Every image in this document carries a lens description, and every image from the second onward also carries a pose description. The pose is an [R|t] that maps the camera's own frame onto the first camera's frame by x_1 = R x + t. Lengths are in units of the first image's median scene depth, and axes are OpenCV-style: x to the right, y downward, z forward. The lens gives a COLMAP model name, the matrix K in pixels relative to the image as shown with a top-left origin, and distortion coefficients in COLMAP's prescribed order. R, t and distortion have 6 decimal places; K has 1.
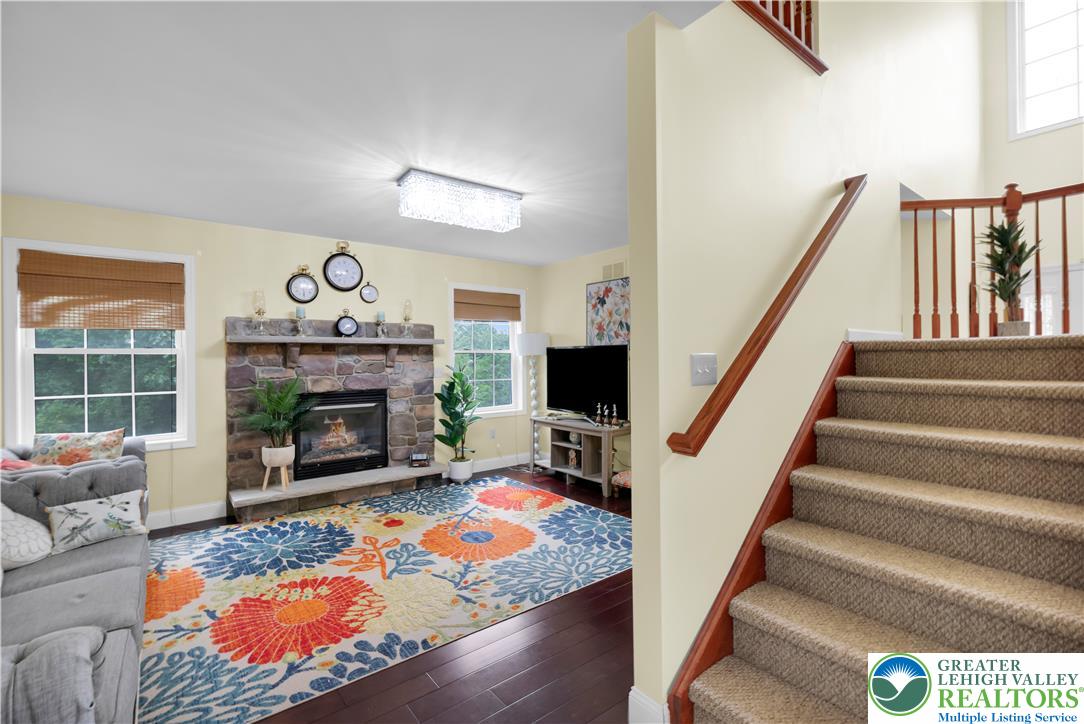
lens RADIAL K [[489.9, 0, 538.9], [0, 489.9, 356.0], [0, 0, 1]] dist [0.000838, 0.000513]
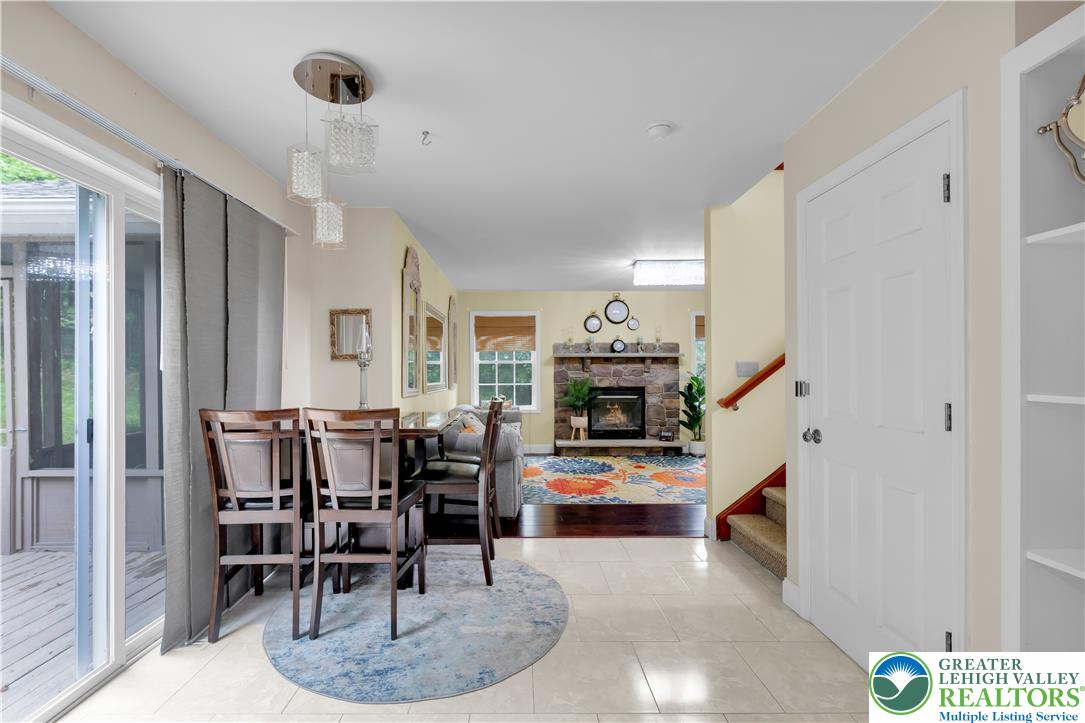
lens RADIAL K [[490.4, 0, 539.7], [0, 490.4, 368.0], [0, 0, 1]] dist [0.000838, 0.000513]
pose [[0.817096, 0.001507, -0.576500, 0.329084], [-0.001381, 0.999999, 0.000656, 0.009933], [0.576500, 0.000261, 0.817097, -0.463210]]
